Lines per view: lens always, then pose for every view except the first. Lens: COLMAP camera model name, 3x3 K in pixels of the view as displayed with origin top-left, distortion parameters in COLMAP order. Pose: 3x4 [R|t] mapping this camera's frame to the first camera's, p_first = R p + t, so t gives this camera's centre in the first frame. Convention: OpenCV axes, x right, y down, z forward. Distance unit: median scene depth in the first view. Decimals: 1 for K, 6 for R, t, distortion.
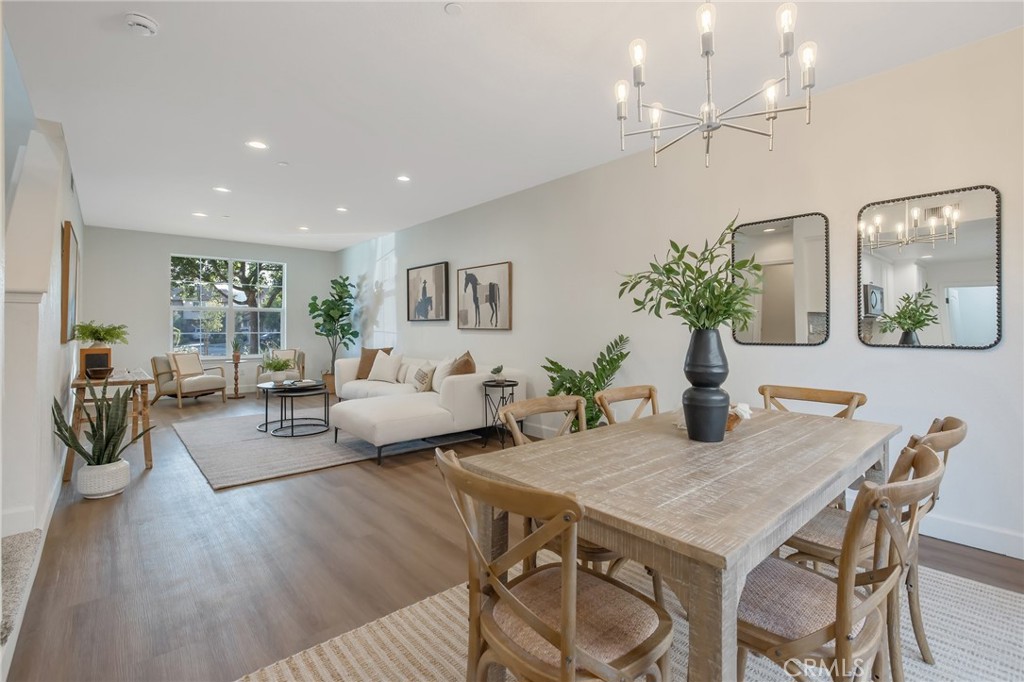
lens RADIAL K [[458.9, 0, 513.9], [0, 458.9, 326.5], [0, 0, 1]] dist [0.000496, 0.000093]
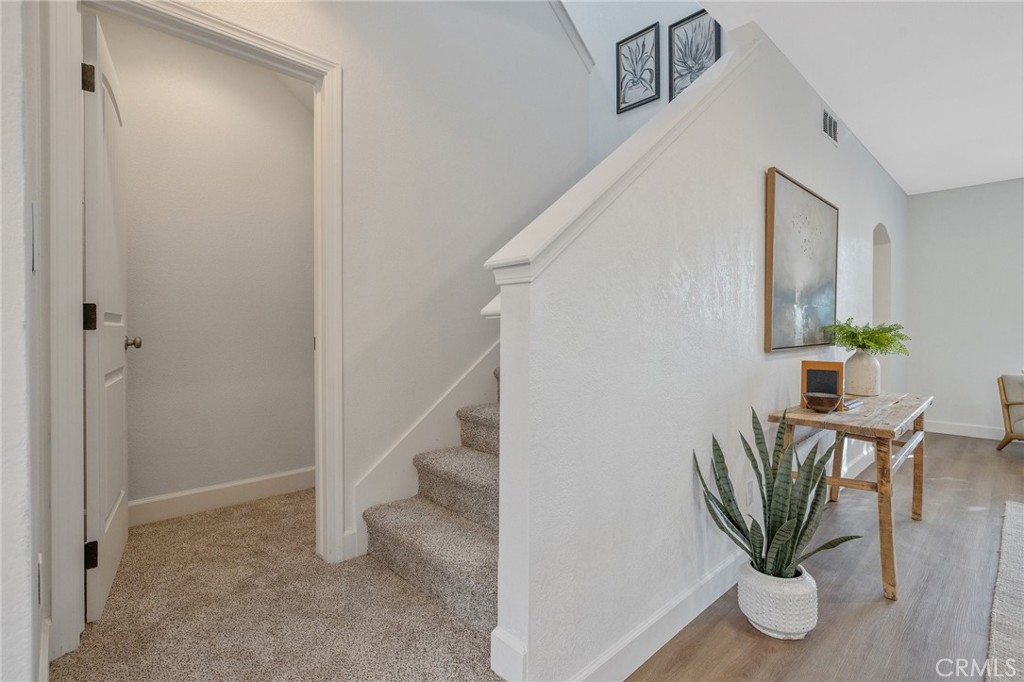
lens RADIAL K [[487.5, 0, 511.3], [0, 487.5, 332.9], [0, 0, 1]] dist [0.000081, -0.000071]
pose [[0.033016, 0.011661, -0.999387, -0.210433], [0.002759, 0.999927, 0.011759, -0.000693], [0.999451, -0.003146, 0.032981, 0.444408]]
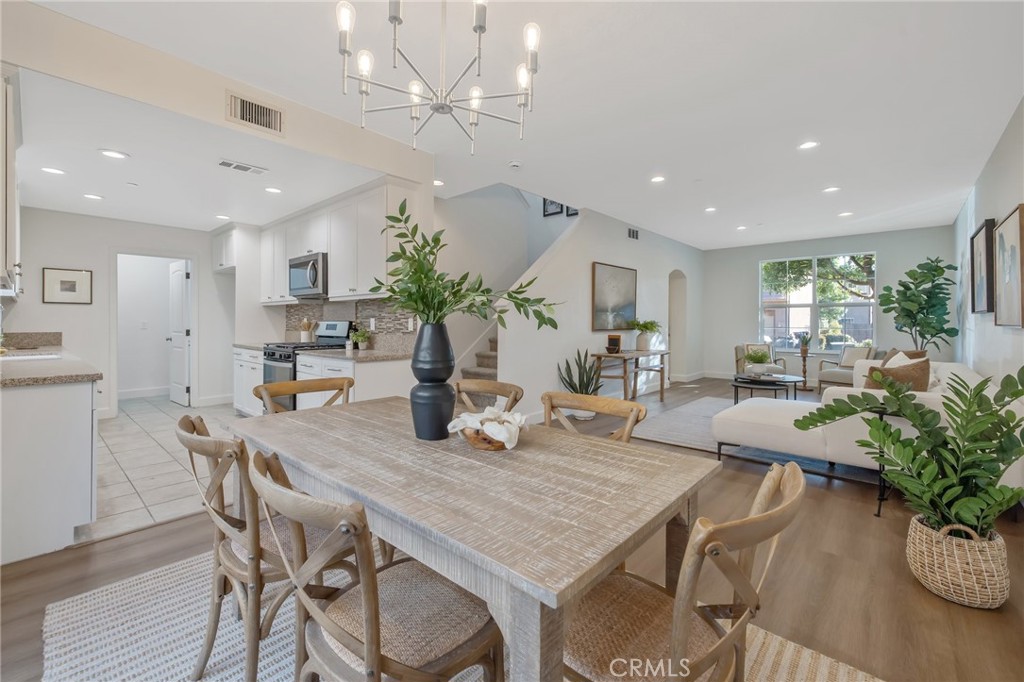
lens RADIAL K [[438.2, 0, 513.5], [0, 438.2, 321.6], [0, 0, 1]] dist [0.001883, 0.000158]
pose [[0.123079, 0.000780, -0.992397, 0.498729], [-0.000630, 1.000000, 0.000708, -0.000648], [0.992397, 0.000538, 0.123080, 0.357237]]
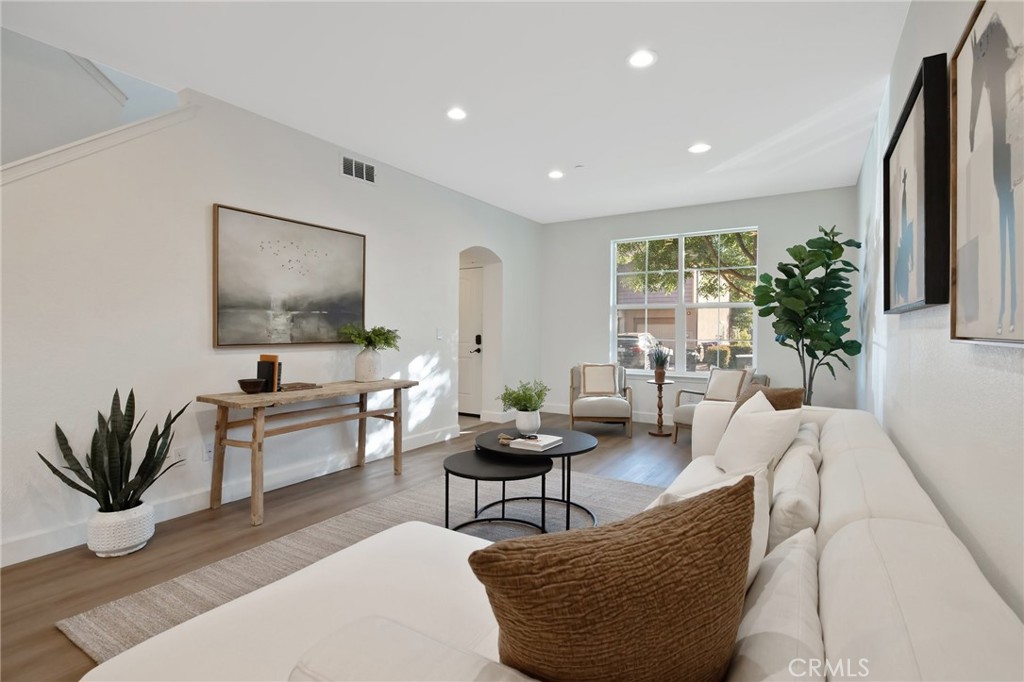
lens RADIAL K [[491.9, 0, 516.9], [0, 491.9, 335.7], [0, 0, 1]] dist [-0.002488, -0.000185]
pose [[0.297832, 0.011302, -0.954551, 0.050138], [-0.003467, 0.999936, 0.010758, 0.001549], [0.954612, 0.000105, 0.297852, 0.943424]]
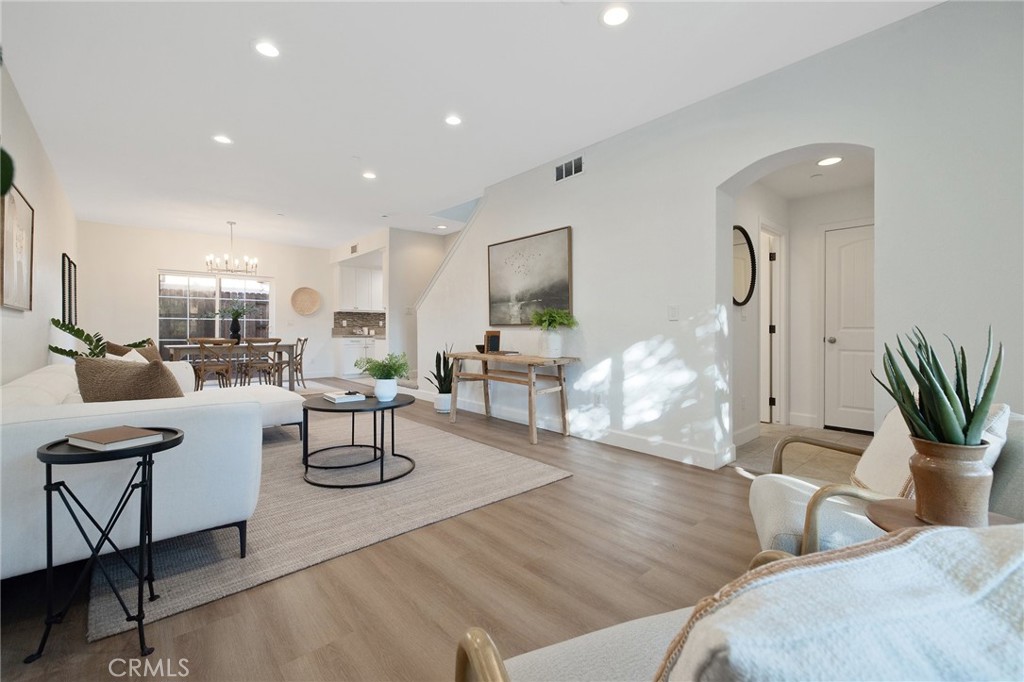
lens RADIAL K [[436.7, 0, 515.2], [0, 436.7, 329.2], [0, 0, 1]] dist [-0.000533, -0.000034]
pose [[-0.999993, 0.002566, 0.002891, -0.801614], [0.002565, 0.999997, -0.000396, 0.035340], [-0.002892, -0.000388, -0.999996, 1.836614]]
